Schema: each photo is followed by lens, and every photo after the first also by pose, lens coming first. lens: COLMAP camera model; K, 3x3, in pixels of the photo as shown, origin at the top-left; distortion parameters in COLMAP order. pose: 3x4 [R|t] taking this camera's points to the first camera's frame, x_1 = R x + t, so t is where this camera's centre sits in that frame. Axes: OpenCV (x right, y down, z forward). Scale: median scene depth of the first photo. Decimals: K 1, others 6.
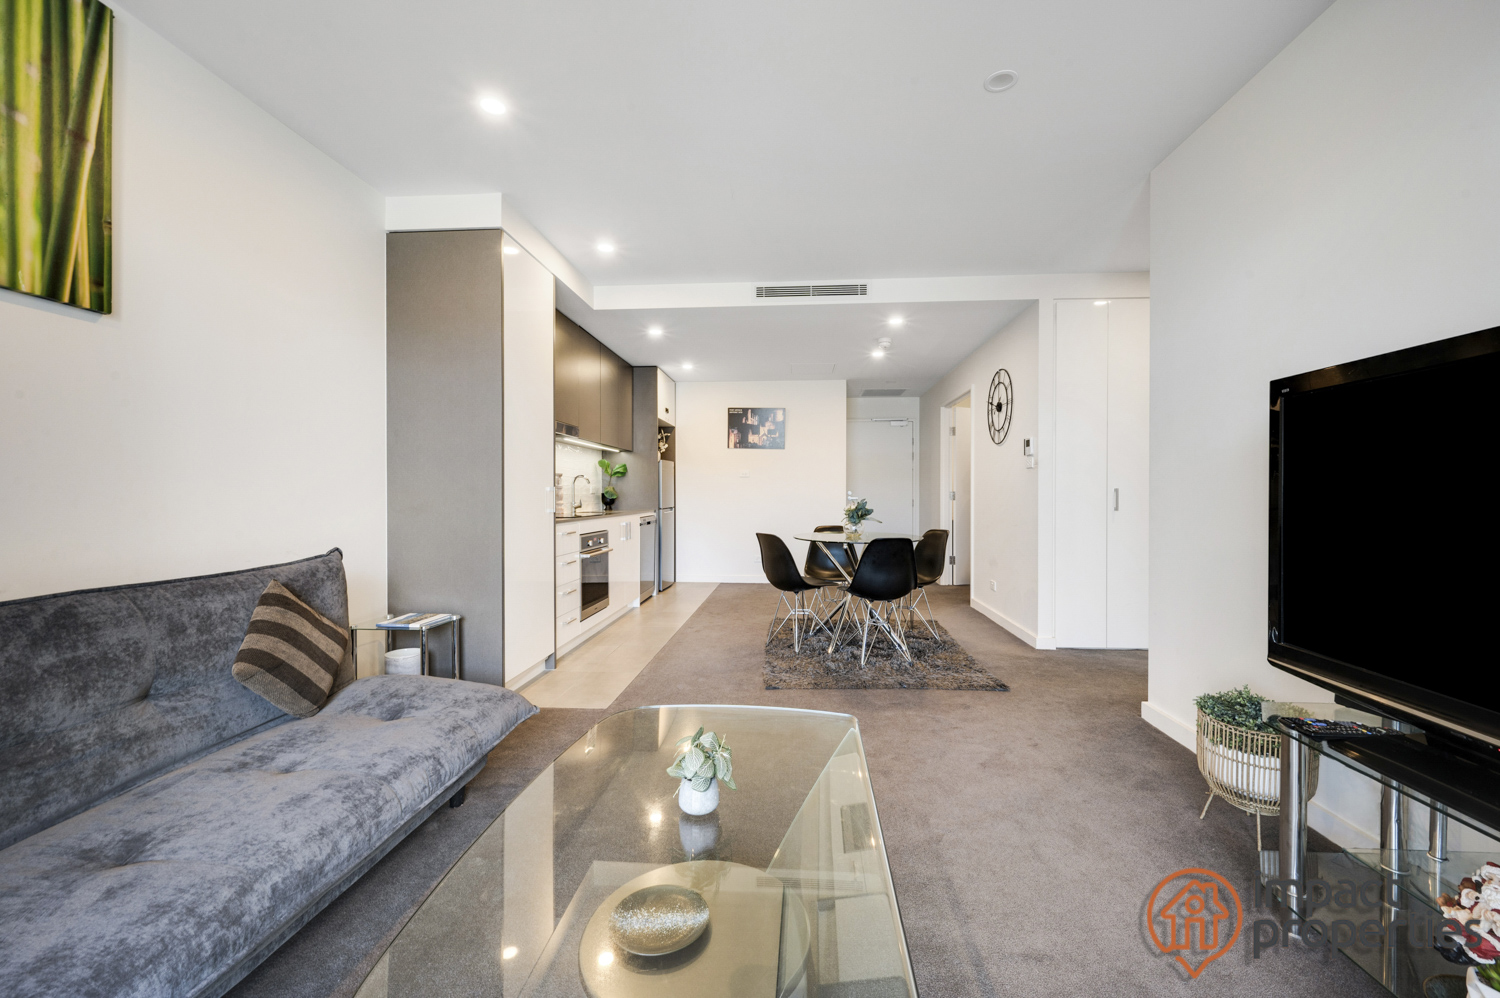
lens RADIAL K [[626.5, 0, 750.0], [0, 626.5, 499.0], [0, 0, 1]] dist [0.117485, 0.000060]
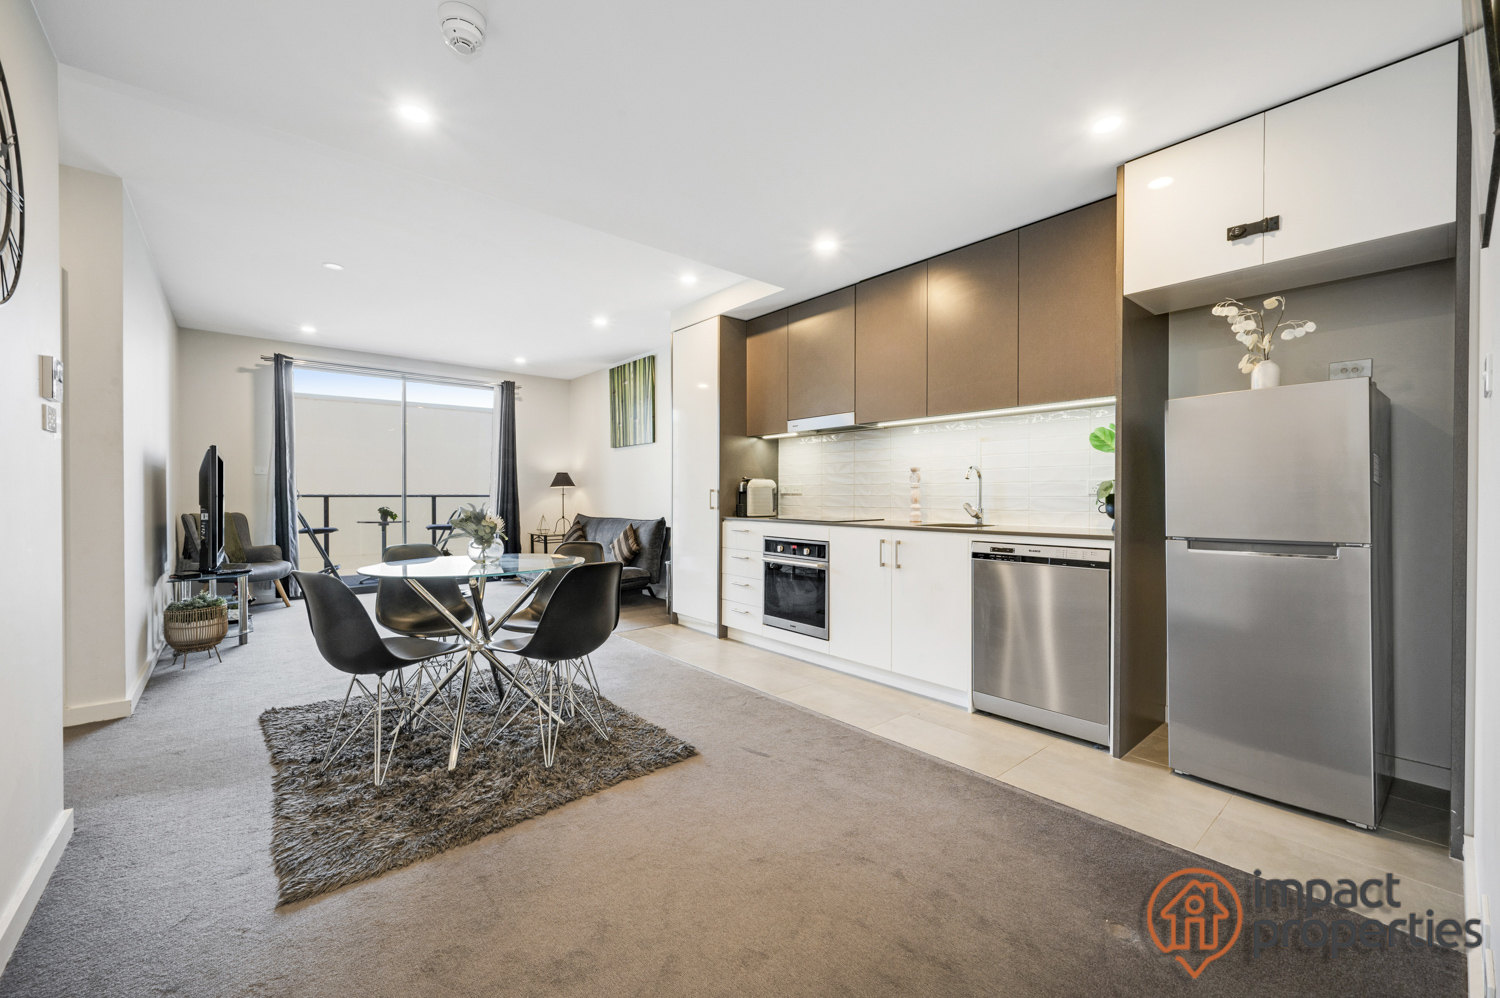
lens RADIAL K [[617.8, 0, 750.0], [0, 617.8, 499.0], [0, 0, 1]] dist [-0.000386, -0.000035]
pose [[-0.715890, 0.000845, -0.698212, 0.278246], [-0.009471, 0.999896, 0.010921, -0.007685], [0.698149, 0.014431, -0.715807, 1.106361]]
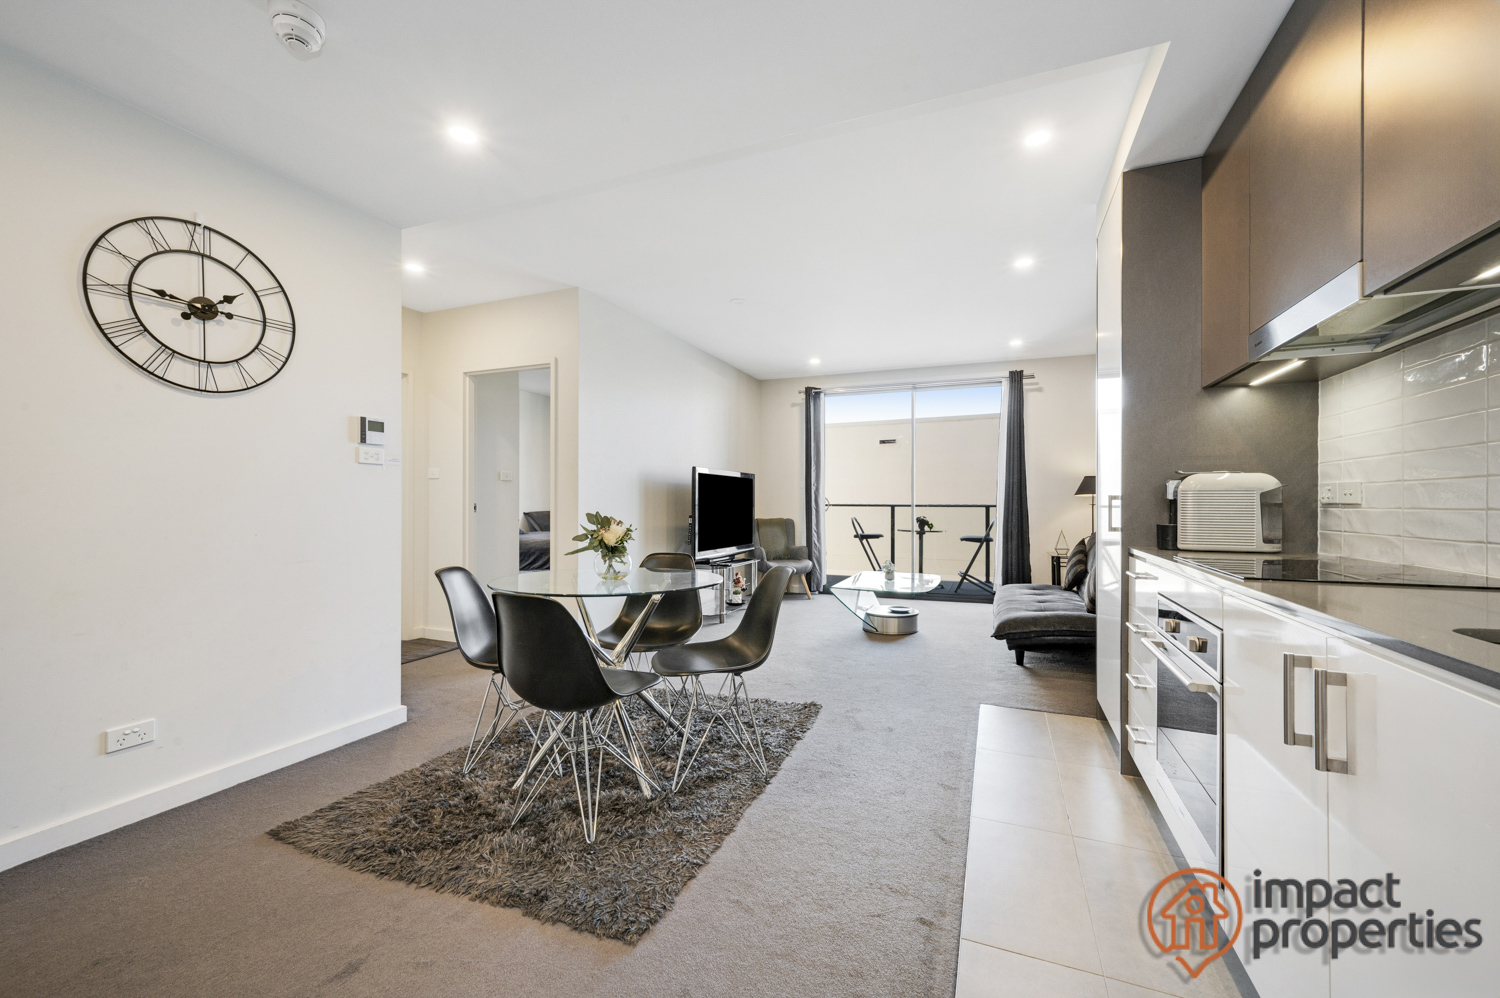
lens RADIAL K [[589.8, 0, 724.6], [0, 589.8, 501.9], [0, 0, 1]] dist [-0.000135, 0.000032]
pose [[-0.940945, -0.005148, 0.338520, -0.077389], [-0.003221, 0.999975, 0.006253, -0.007936], [-0.338544, 0.004793, -0.940938, 1.000099]]
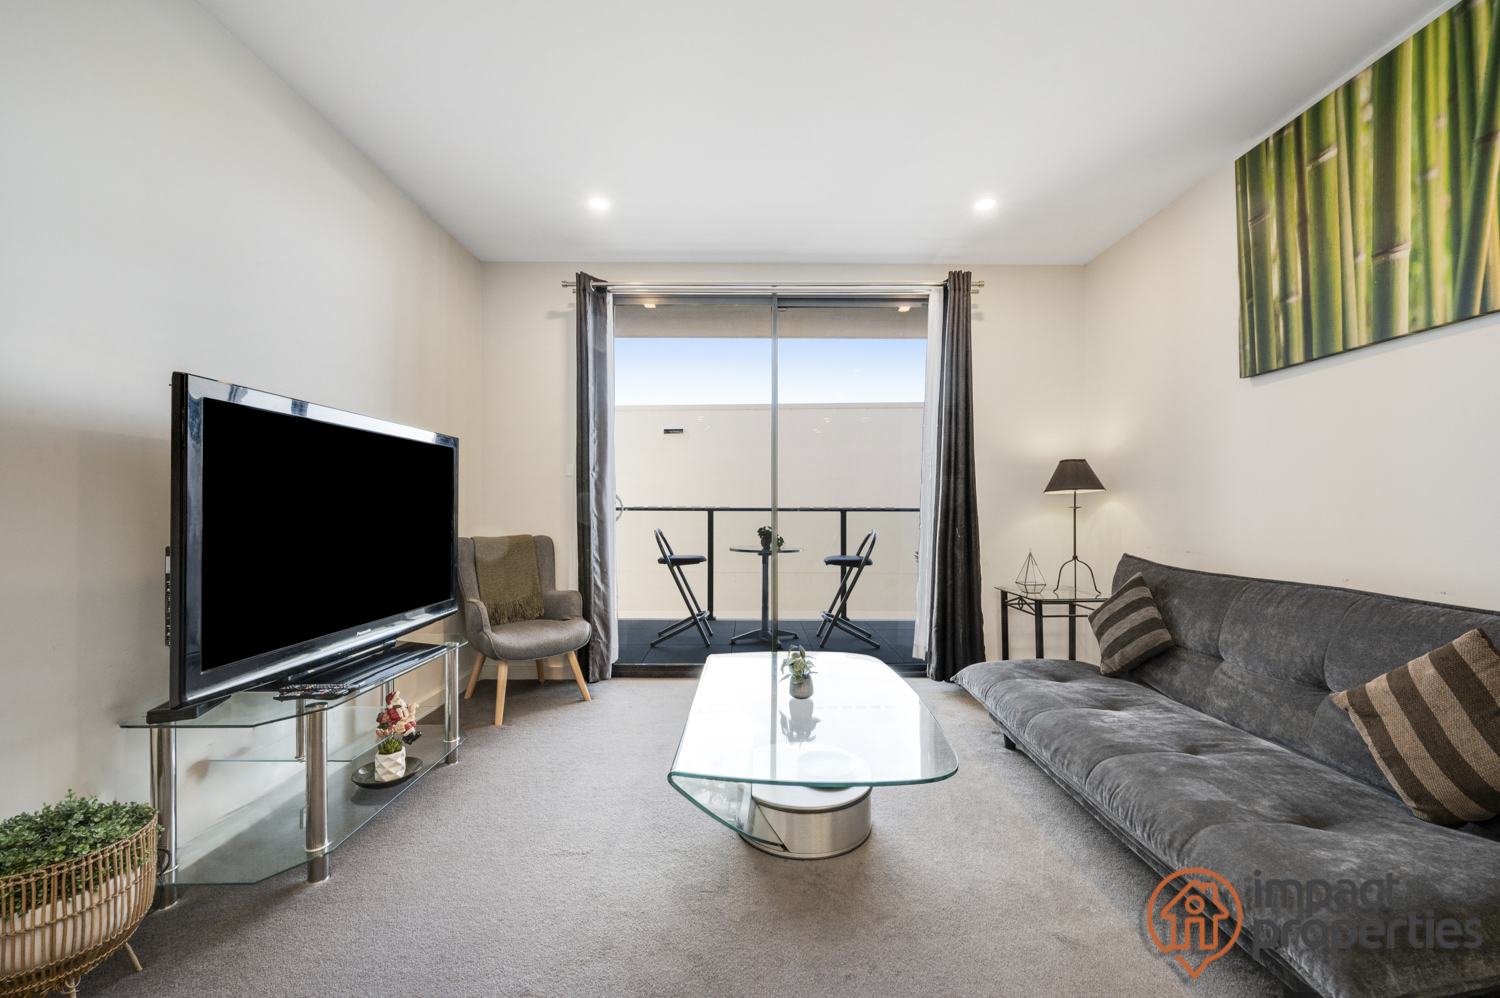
lens RADIAL K [[607.2, 0, 744.8], [0, 607.2, 505.3], [0, 0, 1]] dist [0.000556, 0.000227]
pose [[-0.997212, -0.005910, -0.074384, 0.033833], [-0.006263, 0.999970, 0.004511, -0.002790], [0.074355, 0.004964, -0.997219, 0.512714]]
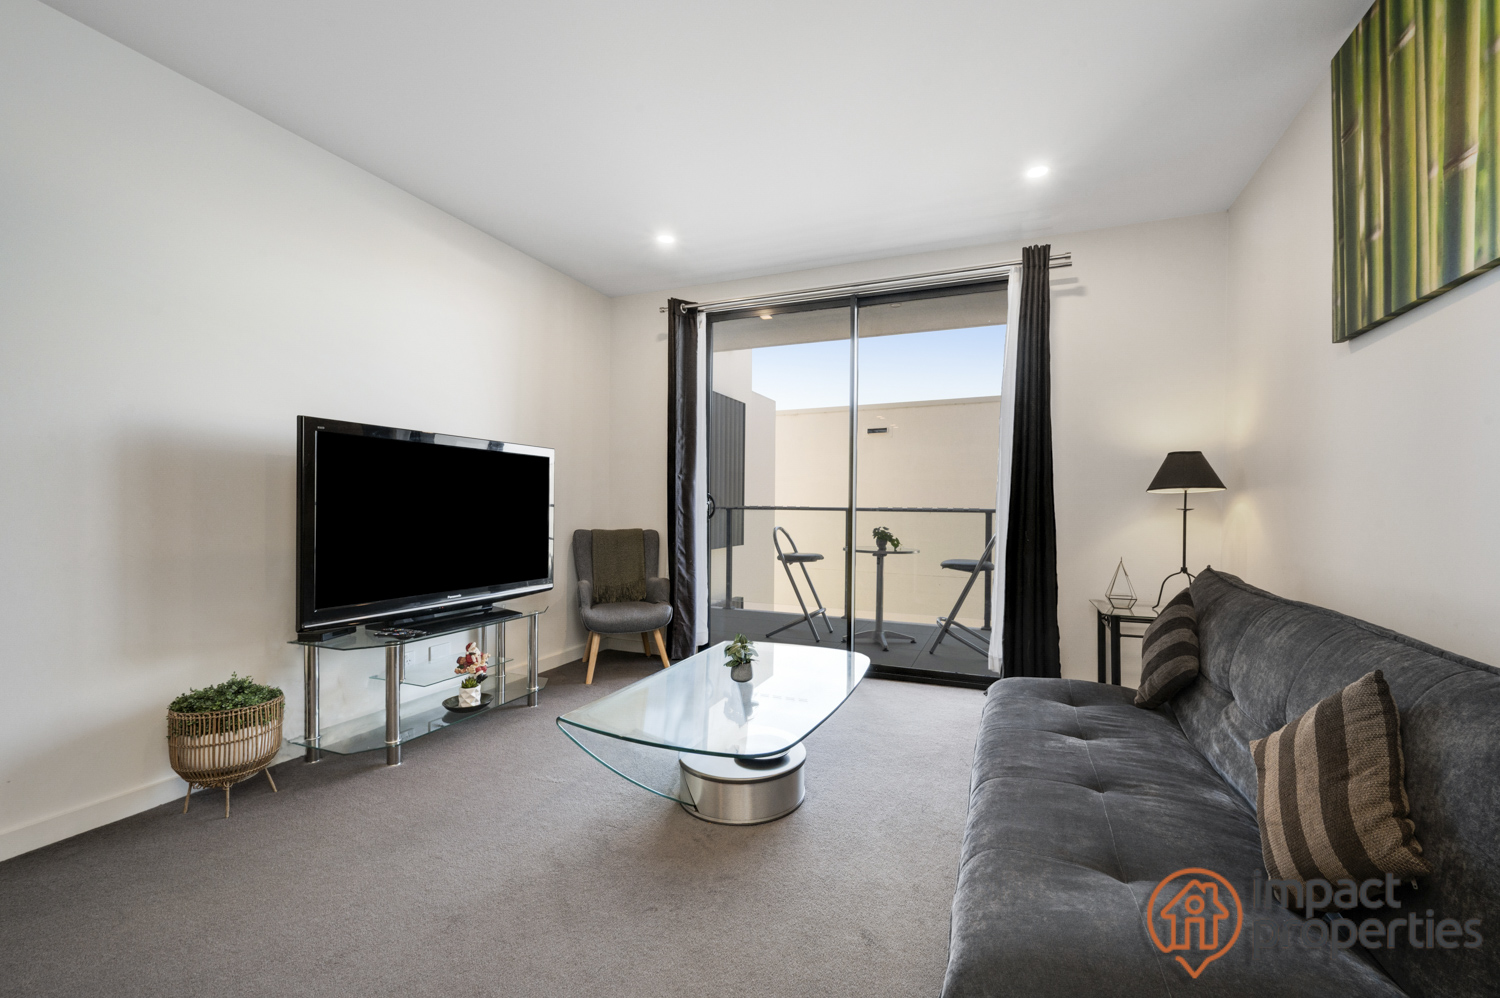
lens RADIAL K [[610.2, 0, 752.7], [0, 610.2, 513.1], [0, 0, 1]] dist [-0.000389, -0.000268]
pose [[-0.950309, -0.016484, 0.310871, -0.131807], [-0.010760, 0.999740, 0.020120, -0.003492], [-0.311122, 0.015775, -0.950239, 0.524785]]
